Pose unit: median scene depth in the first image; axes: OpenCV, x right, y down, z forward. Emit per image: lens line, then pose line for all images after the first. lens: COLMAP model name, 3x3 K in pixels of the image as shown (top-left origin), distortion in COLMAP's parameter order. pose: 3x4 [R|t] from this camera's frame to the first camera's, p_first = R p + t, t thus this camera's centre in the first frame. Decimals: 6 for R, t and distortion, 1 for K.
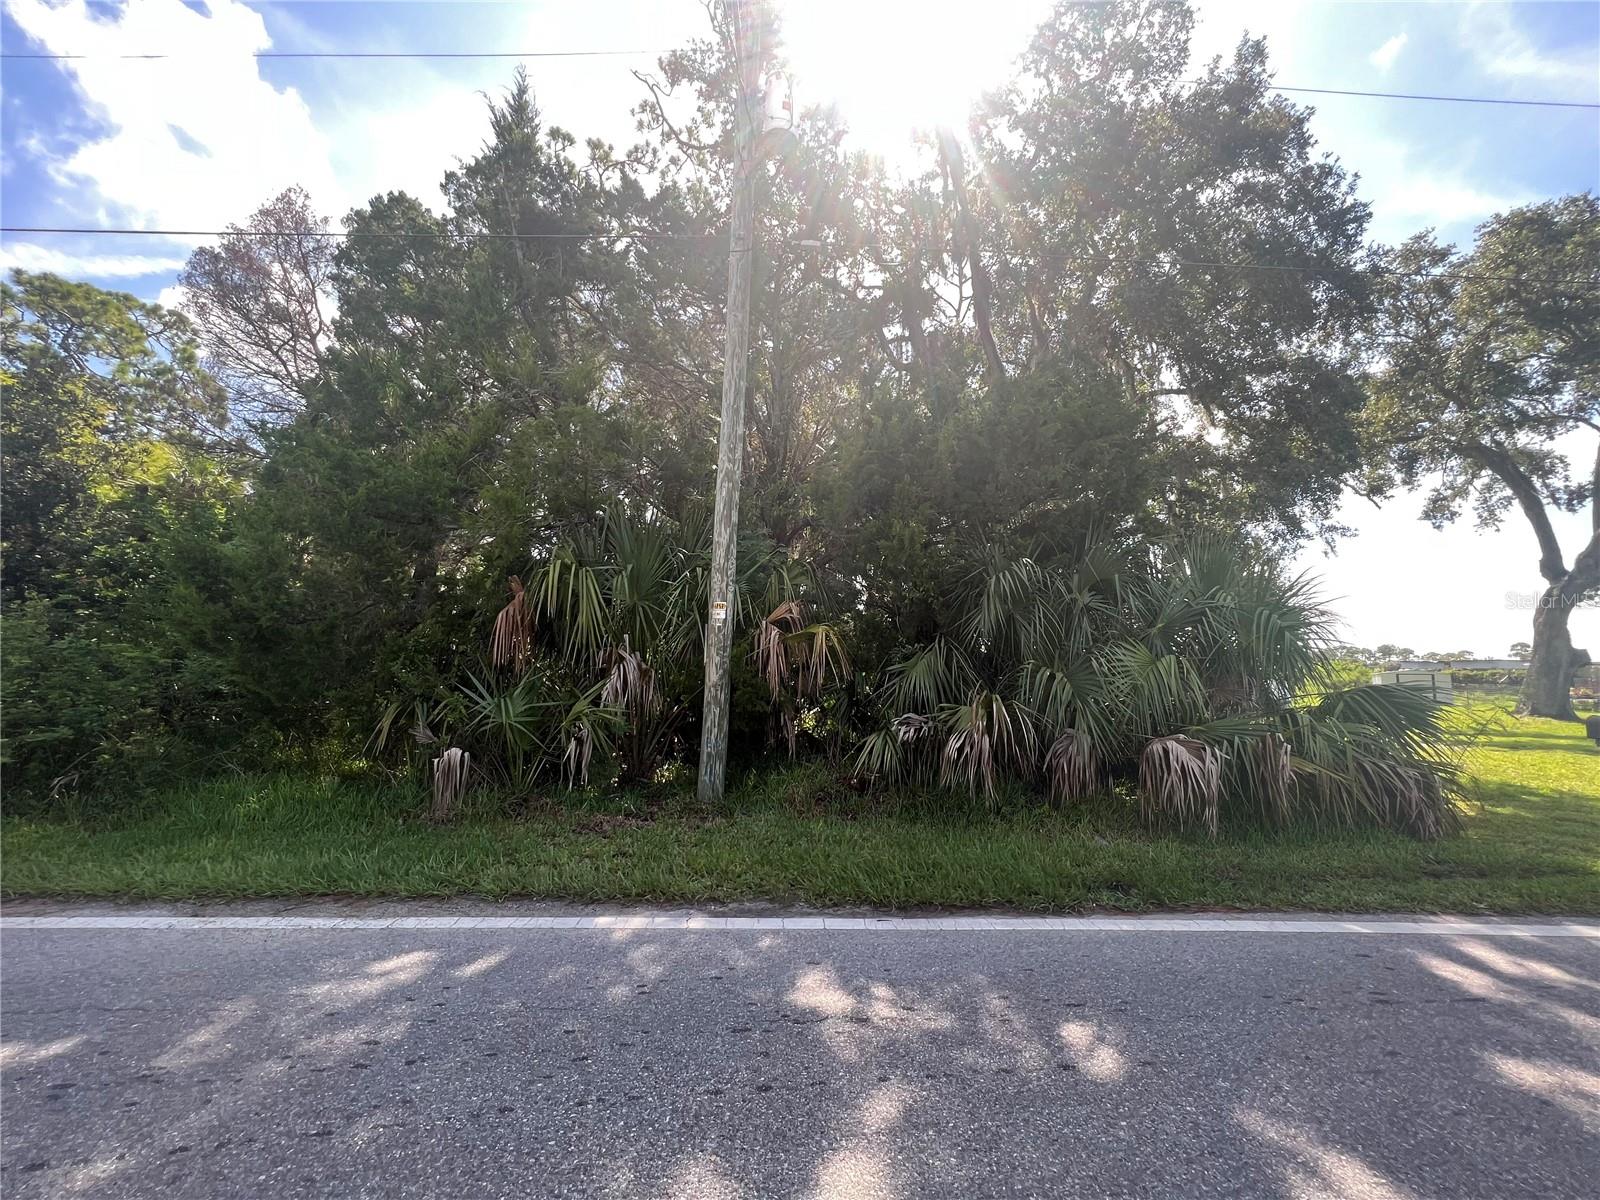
lens RADIAL K [[639.9, 0, 800.0], [0, 639.9, 600.0], [0, 0, 1]] dist [-0.002667, 0.000458]
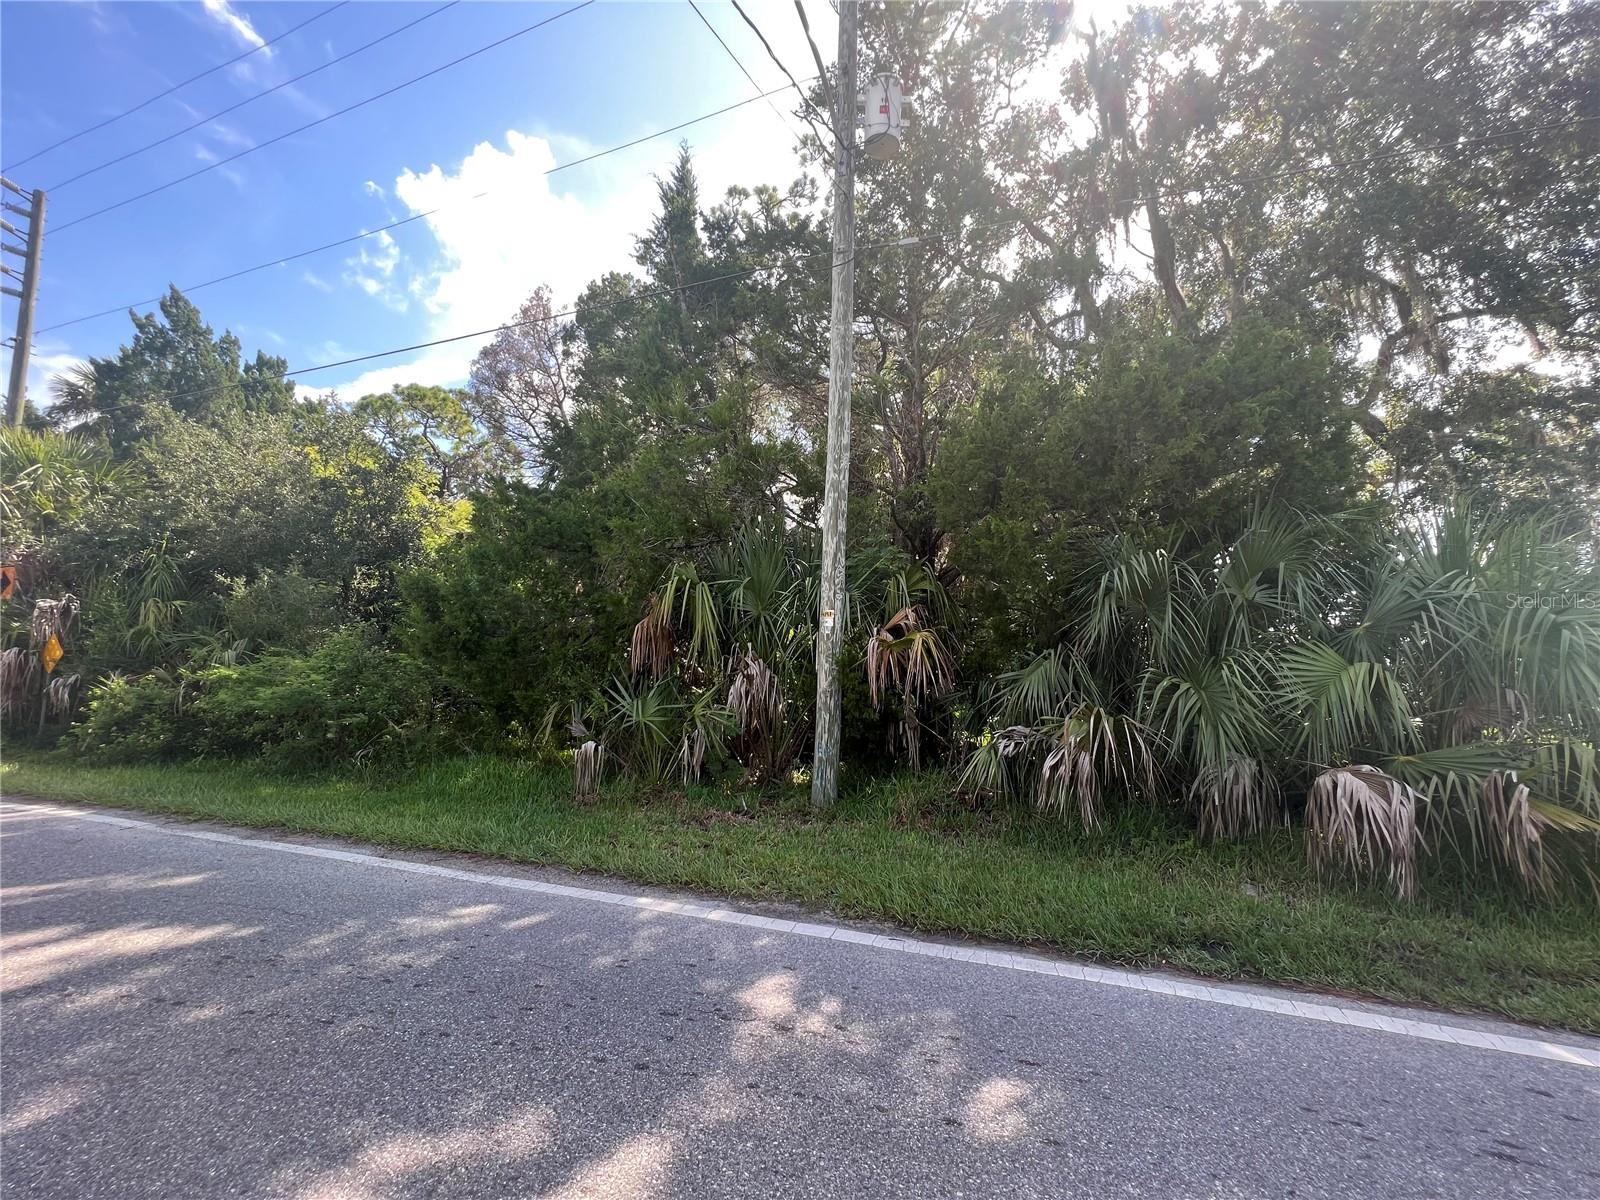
lens RADIAL K [[639.9, 0, 800.0], [0, 639.9, 600.0], [0, 0, 1]] dist [-0.002667, 0.000458]
pose [[0.935201, -0.033721, -0.352508, 0.217999], [0.029692, 0.999417, -0.016834, 0.003268], [0.352870, 0.005277, 0.935657, 0.032295]]
